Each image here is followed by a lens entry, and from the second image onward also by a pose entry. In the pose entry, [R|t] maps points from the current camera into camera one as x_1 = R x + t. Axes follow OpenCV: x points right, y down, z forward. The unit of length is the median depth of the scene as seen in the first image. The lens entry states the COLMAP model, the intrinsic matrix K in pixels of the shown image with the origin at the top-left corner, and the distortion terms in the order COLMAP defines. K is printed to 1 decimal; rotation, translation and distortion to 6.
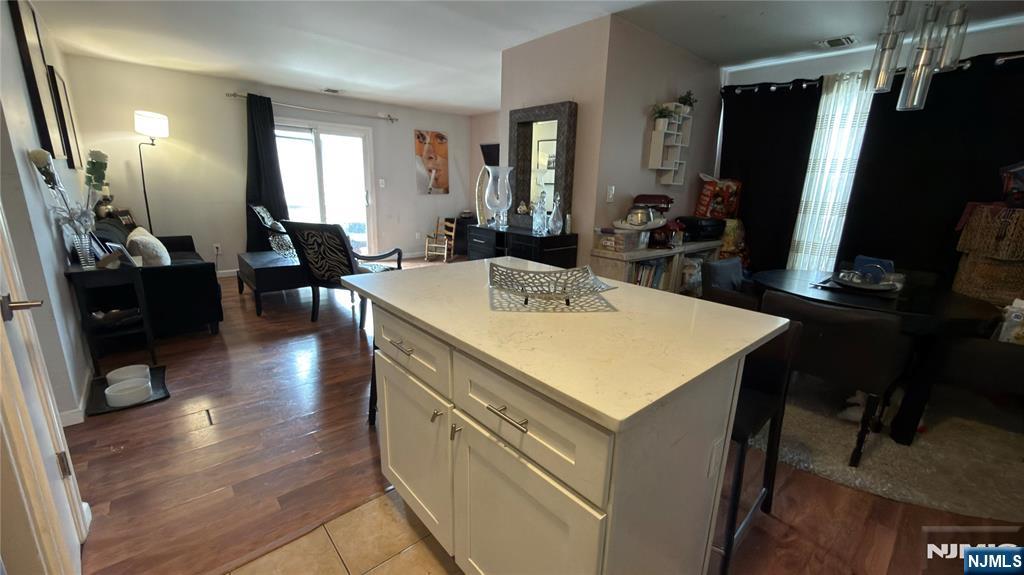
lens RADIAL K [[409.7, 0, 515.5], [0, 409.7, 288.1], [0, 0, 1]] dist [-0.001148, 0.000076]
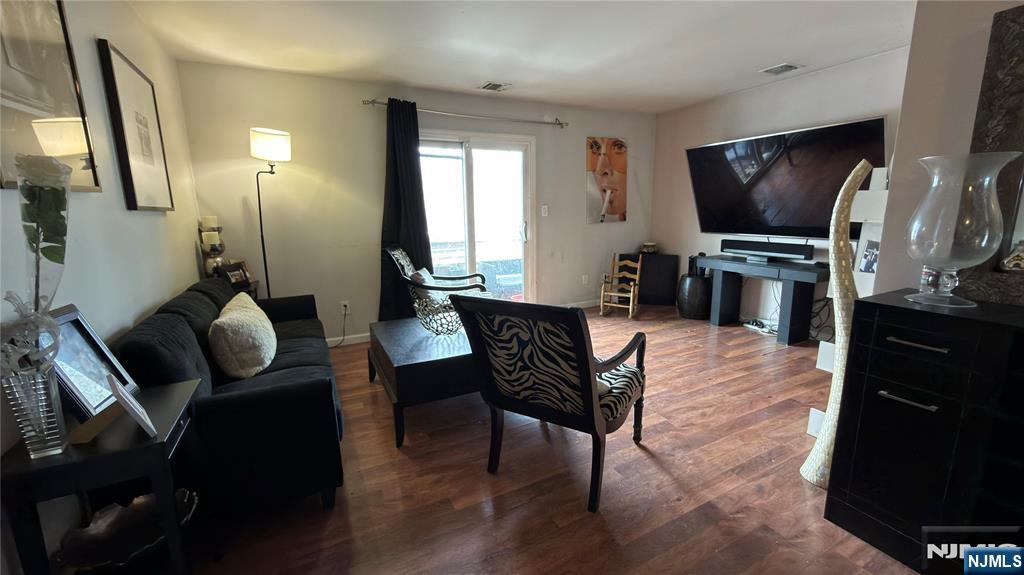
lens RADIAL K [[409.7, 0, 513.5], [0, 409.7, 287.1], [0, 0, 1]] dist [-0.001148, 0.000076]
pose [[0.969001, 0.000354, -0.247055, -0.238719], [-0.014752, 0.998298, -0.056428, -0.092846], [0.246615, 0.058323, 0.967357, 0.340069]]
